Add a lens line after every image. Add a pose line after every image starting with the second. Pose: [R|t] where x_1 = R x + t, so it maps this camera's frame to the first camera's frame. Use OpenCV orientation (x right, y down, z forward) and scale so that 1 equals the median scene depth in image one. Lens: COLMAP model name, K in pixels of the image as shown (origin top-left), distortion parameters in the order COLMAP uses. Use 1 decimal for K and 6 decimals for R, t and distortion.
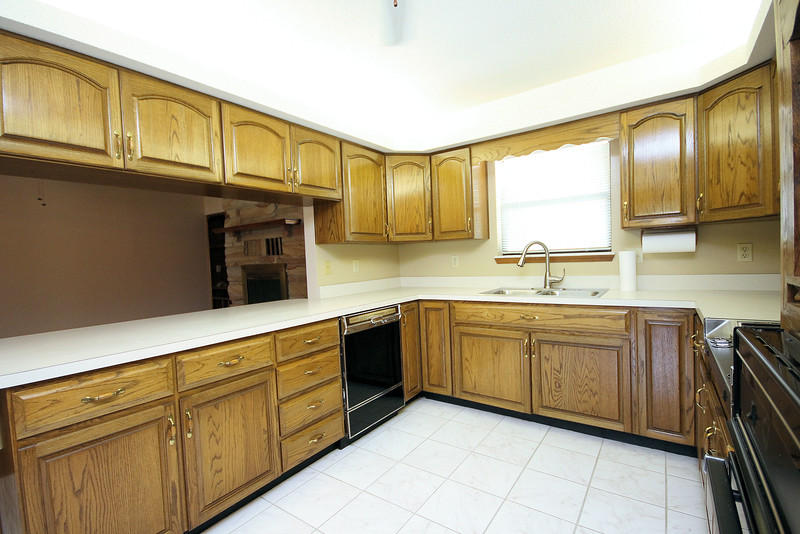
lens RADIAL K [[369.6, 0, 403.2], [0, 369.6, 270.6], [0, 0, 1]] dist [0.000369, -0.006176]
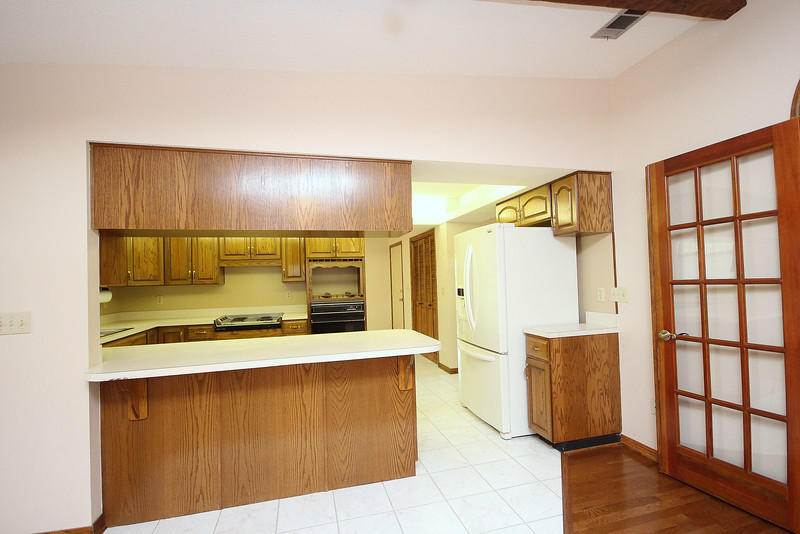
lens RADIAL K [[369.6, 0, 396.4], [0, 369.6, 269.9], [0, 0, 1]] dist [0.000369, -0.006176]
pose [[-0.767118, 0.084125, 0.635966, -1.428456], [0.086228, 0.995890, -0.027725, -0.038219], [-0.635685, 0.033570, -0.771219, 1.517668]]
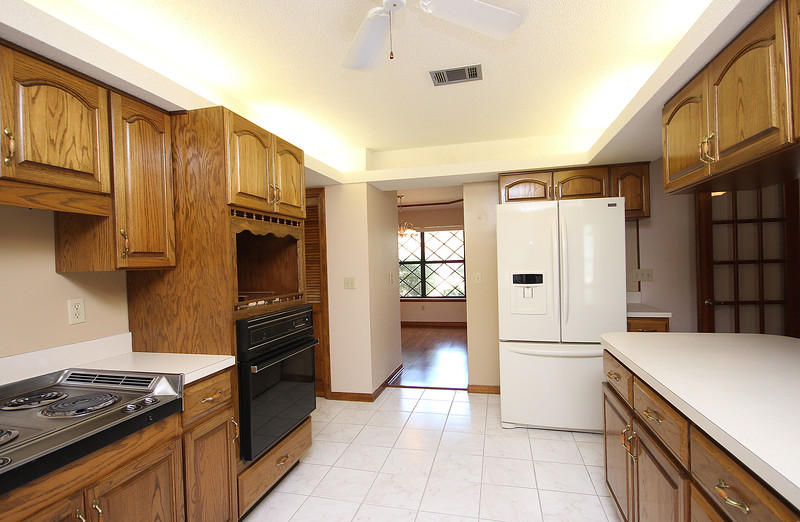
lens RADIAL K [[380.4, 0, 403.9], [0, 380.4, 262.6], [0, 0, 1]] dist [-0.005110, -0.000660]
pose [[-0.927455, 0.071149, -0.367104, 0.205759], [0.056136, 0.997098, 0.051426, -0.102768], [0.369698, 0.027087, -0.928757, 1.129365]]
